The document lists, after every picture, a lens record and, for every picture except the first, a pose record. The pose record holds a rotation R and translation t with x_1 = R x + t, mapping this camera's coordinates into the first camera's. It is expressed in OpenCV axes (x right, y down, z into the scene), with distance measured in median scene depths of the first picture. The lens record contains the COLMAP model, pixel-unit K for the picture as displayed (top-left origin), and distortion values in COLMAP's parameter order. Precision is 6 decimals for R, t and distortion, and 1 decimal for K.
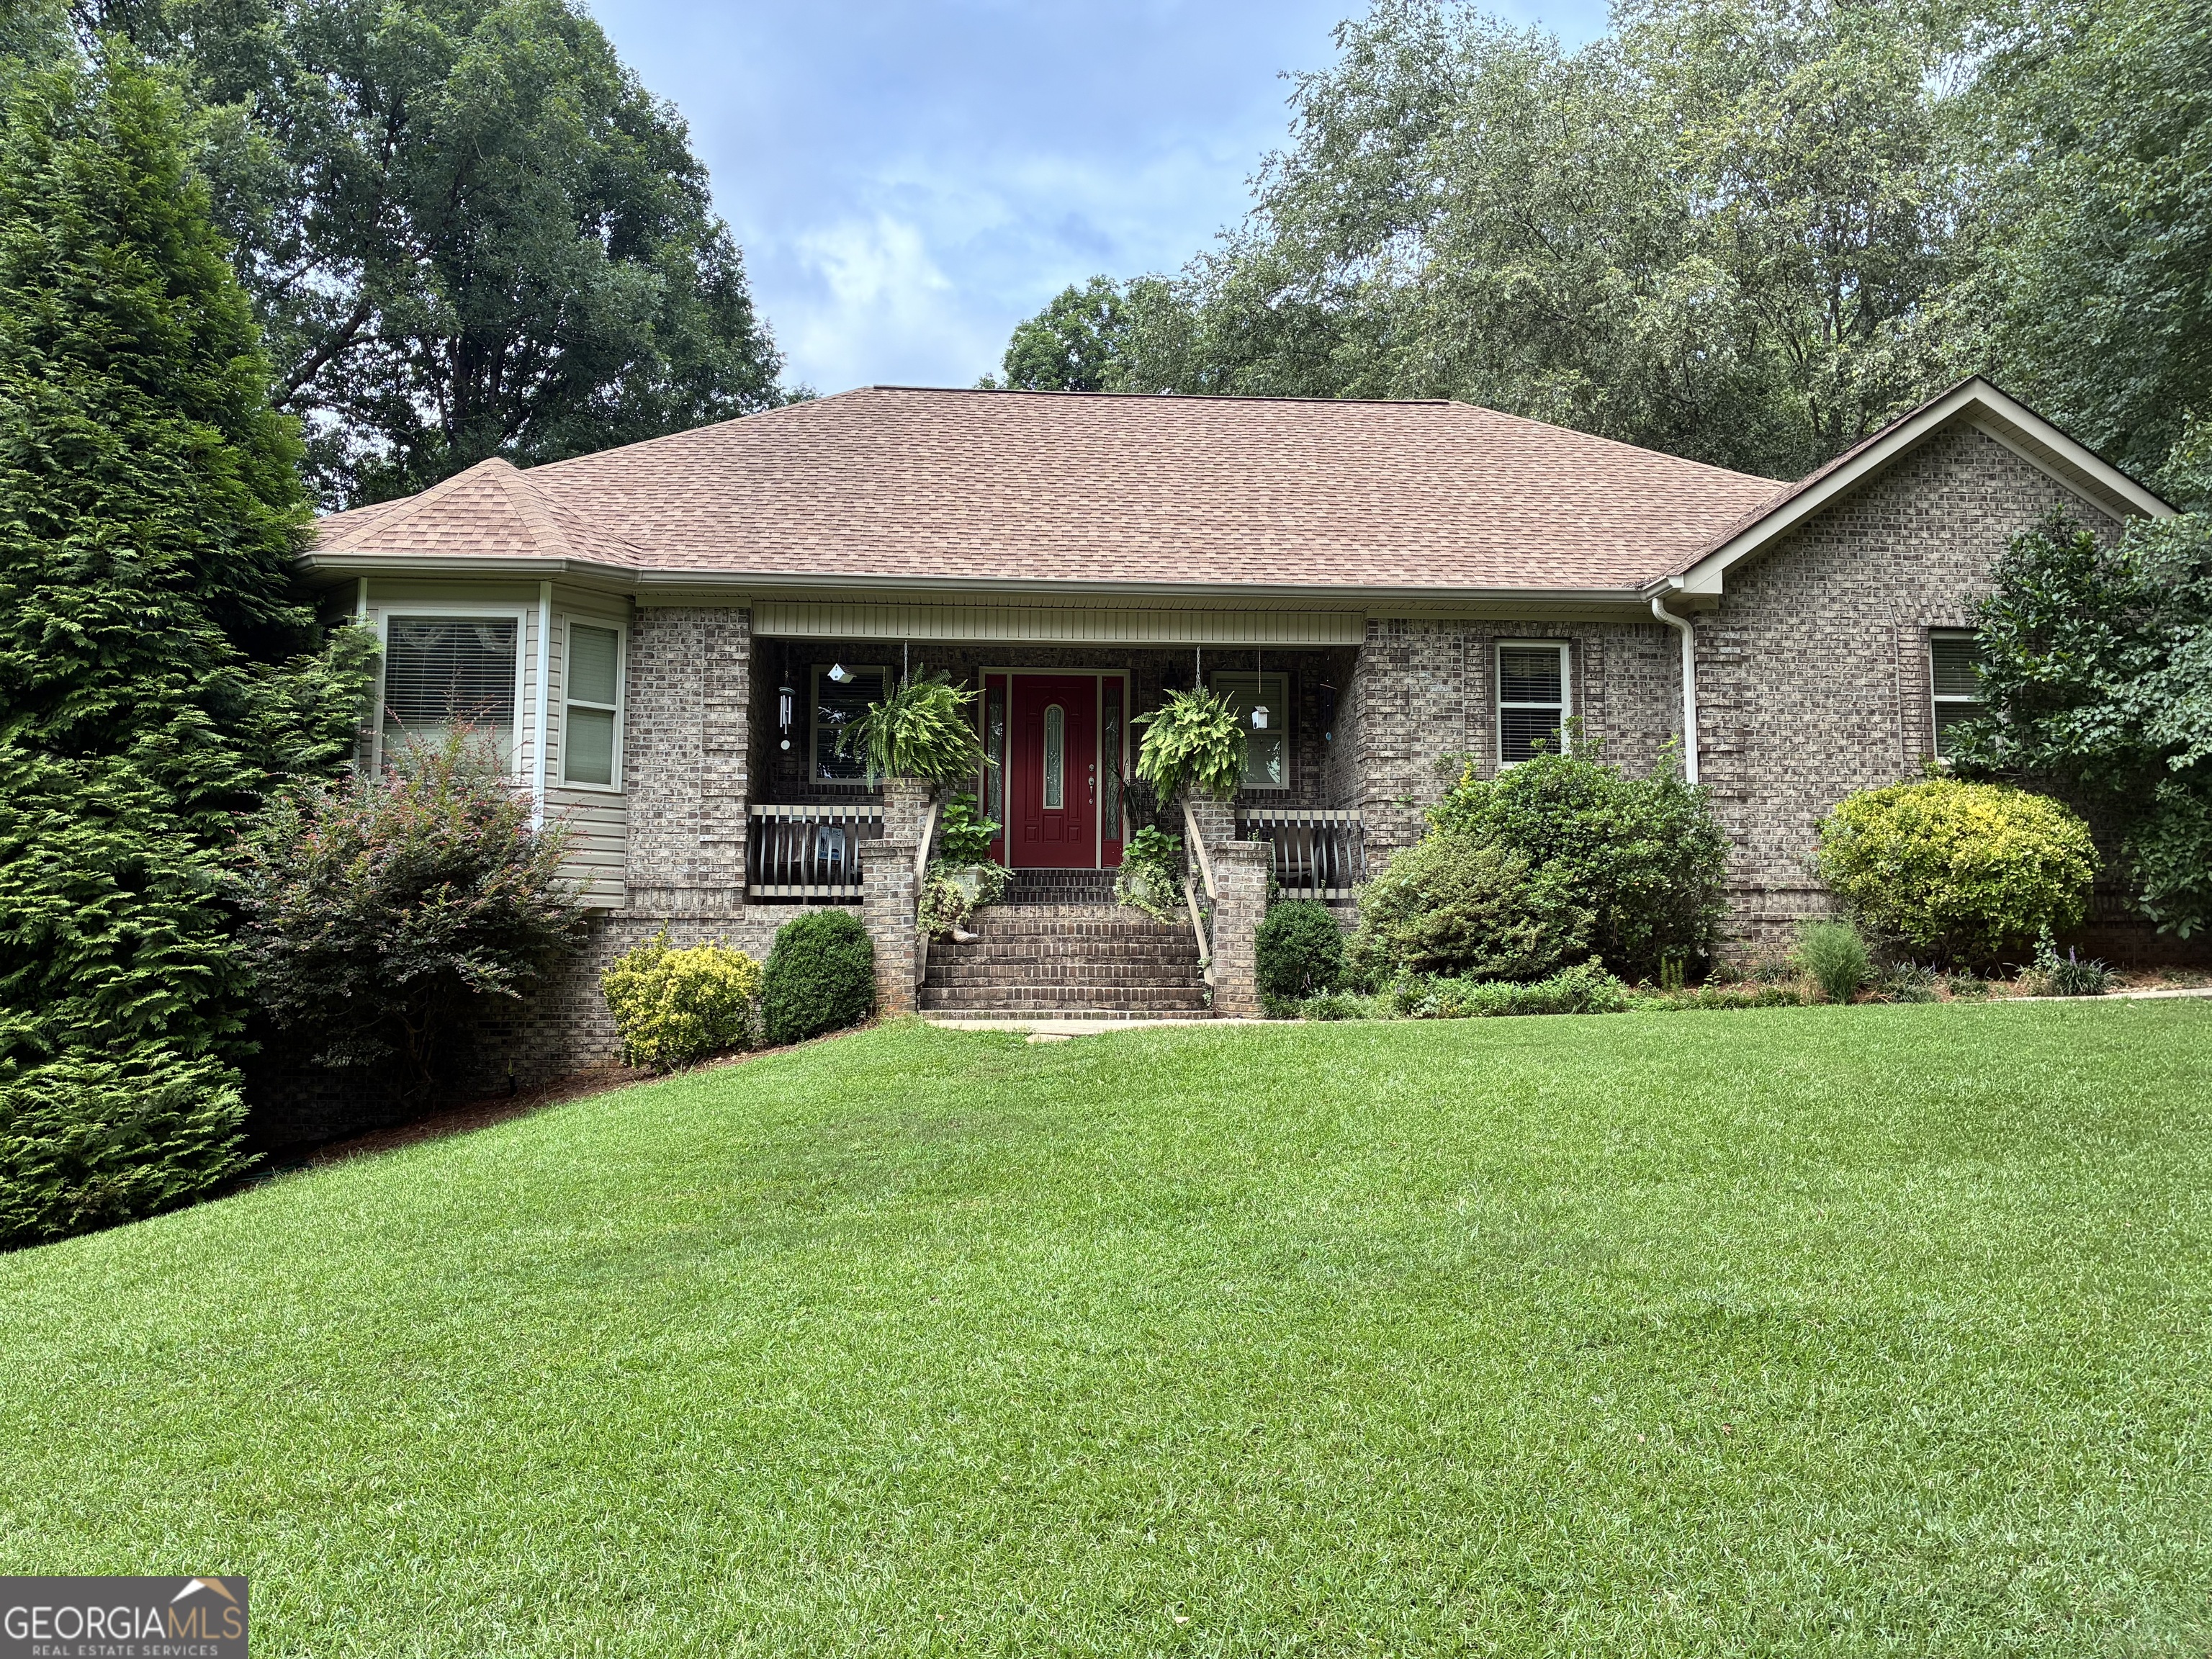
lens RADIAL K [[1692.6, 0, 1100.3], [0, 1692.6, 800.9], [0, 0, 1]] dist [0.021774, -0.006121]
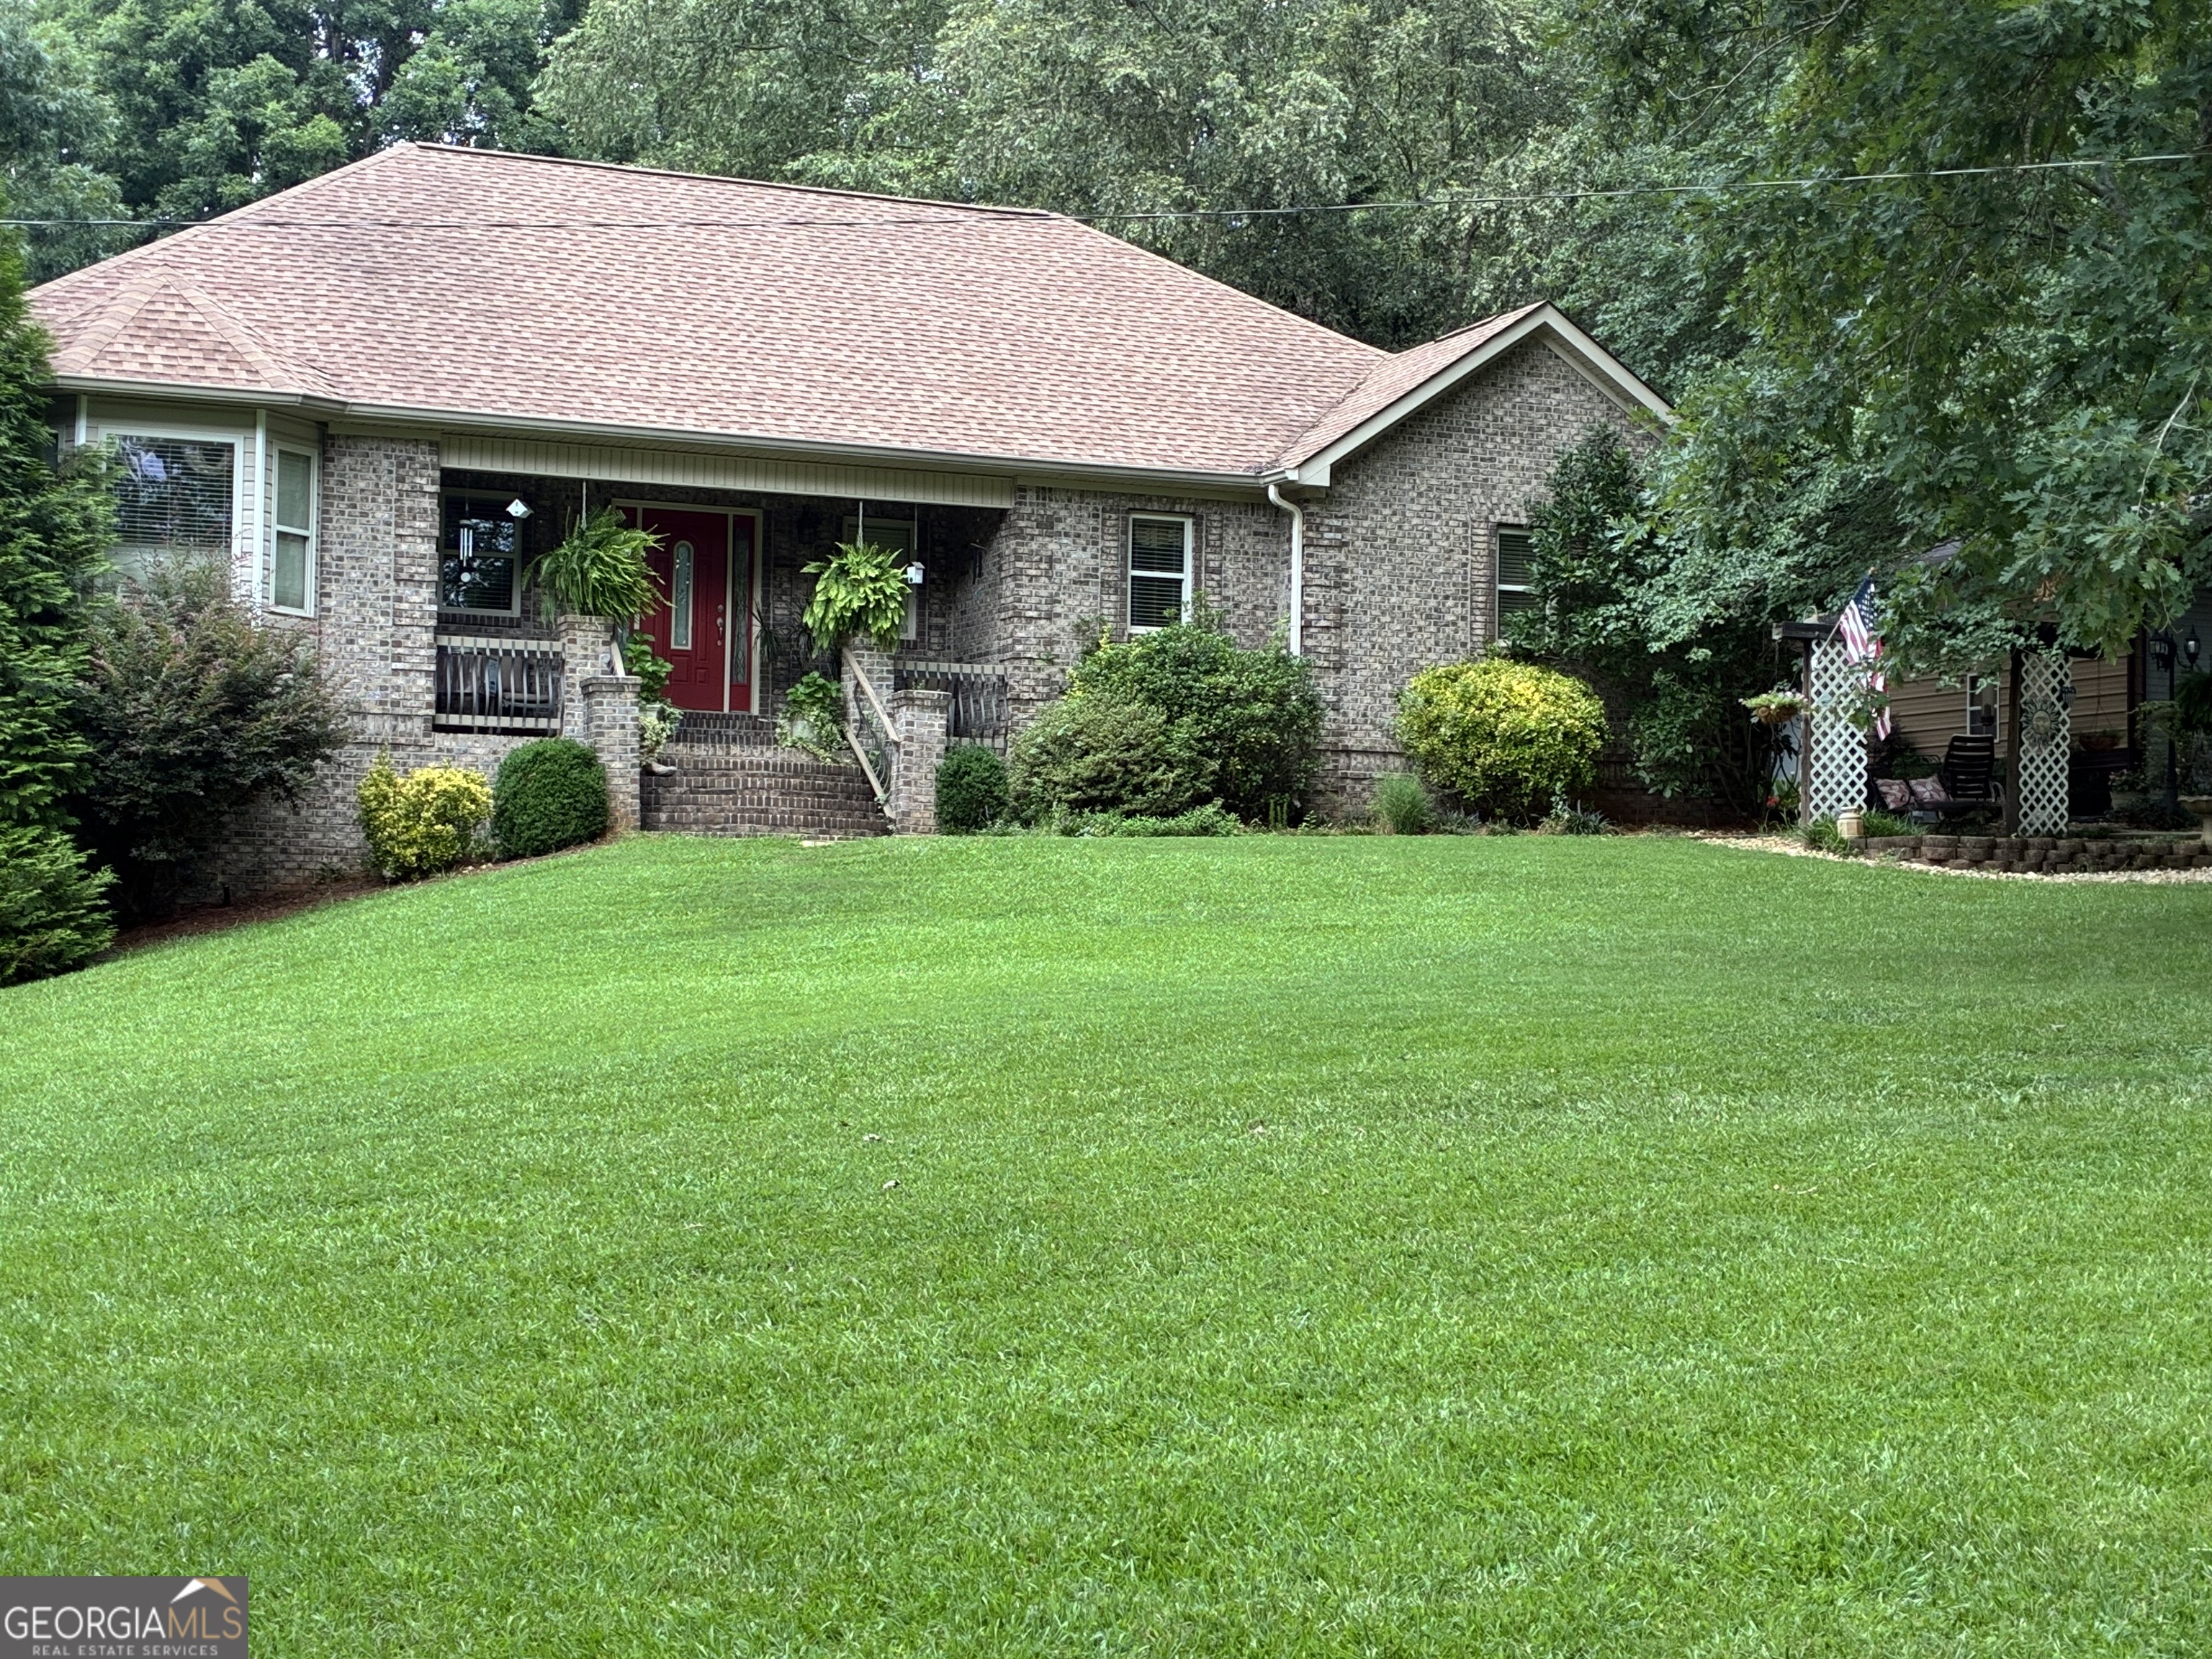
lens RADIAL K [[3511.4, 0, 1106.0], [0, 3511.4, 829.5], [0, 0, 1]] dist [0.240546, -1.333353]
pose [[0.950828, 0.026574, 0.308576, -0.482561], [-0.045758, 0.997432, 0.055099, -0.016975], [-0.306320, -0.066510, 0.949602, -1.171243]]
